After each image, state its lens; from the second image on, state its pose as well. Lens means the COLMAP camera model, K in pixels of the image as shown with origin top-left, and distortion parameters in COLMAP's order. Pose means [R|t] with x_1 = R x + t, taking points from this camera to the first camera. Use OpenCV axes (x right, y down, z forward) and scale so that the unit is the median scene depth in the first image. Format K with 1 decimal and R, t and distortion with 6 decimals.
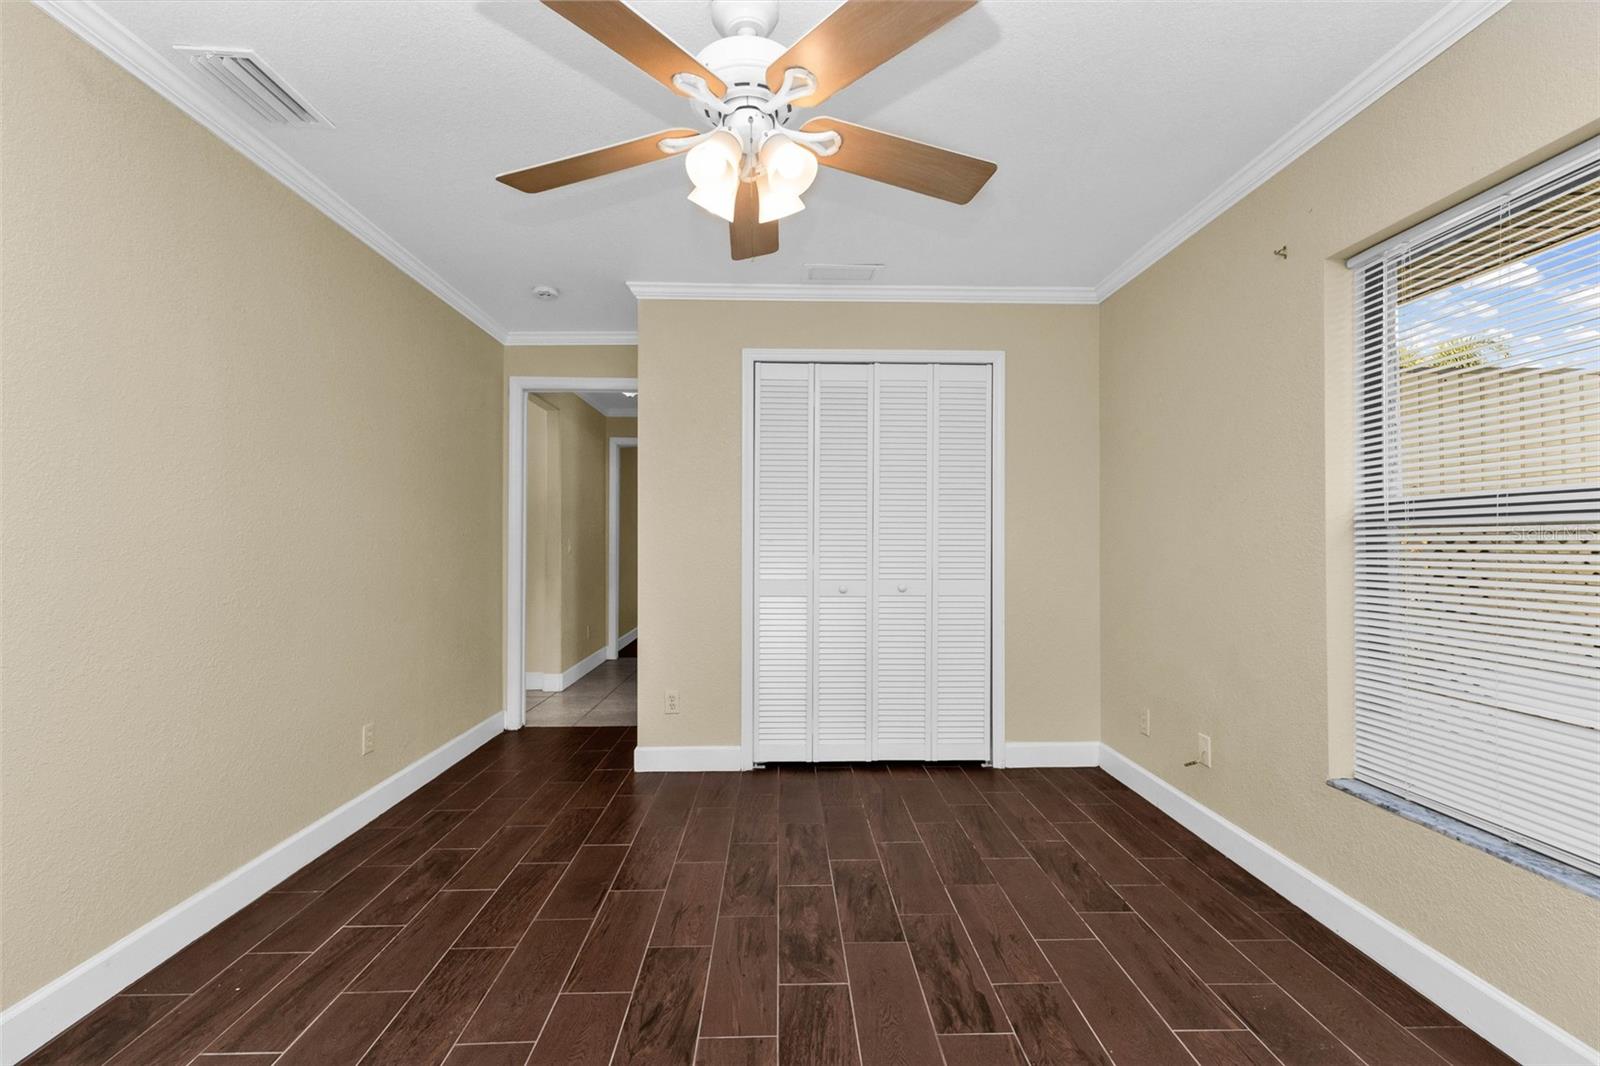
lens RADIAL K [[705.5, 0, 803.4], [0, 705.5, 527.8], [0, 0, 1]] dist [0.011468, -0.000288]
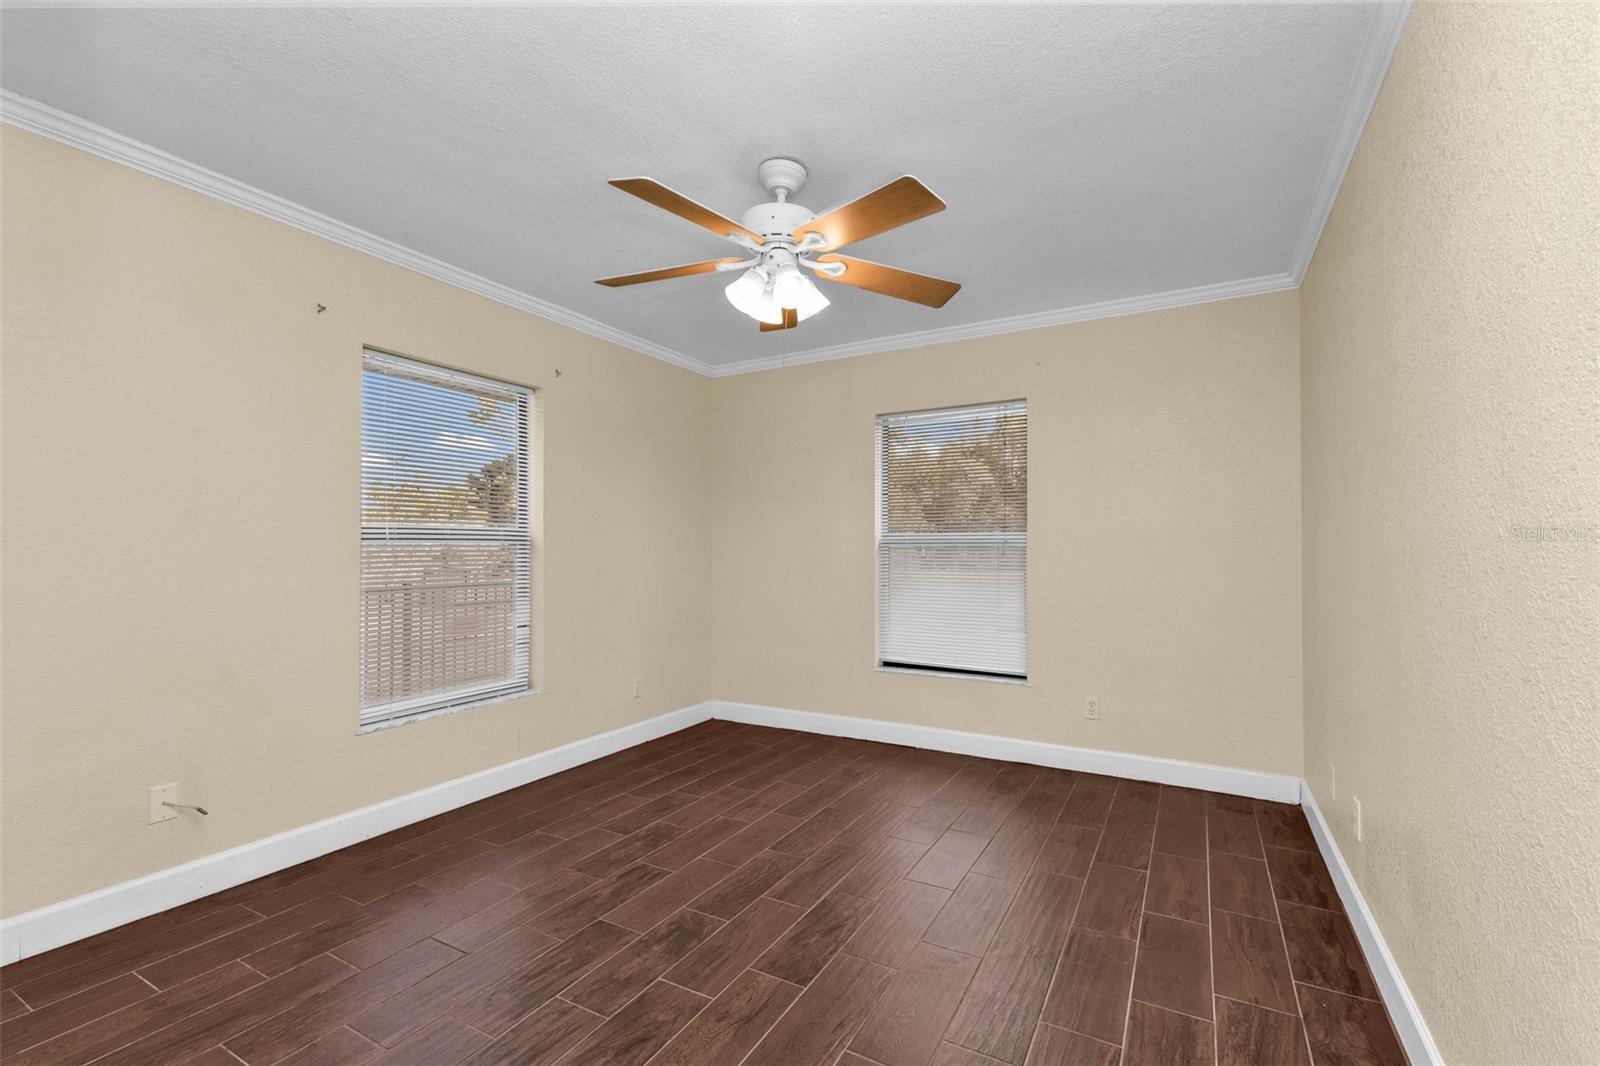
lens RADIAL K [[705.5, 0, 801.6], [0, 705.5, 537.8], [0, 0, 1]] dist [0.011468, -0.000288]
pose [[-0.857232, 0.013140, 0.514762, -0.712834], [-0.006026, 0.999350, -0.035546, 0.035487], [-0.514895, -0.033573, -0.856596, 1.847547]]
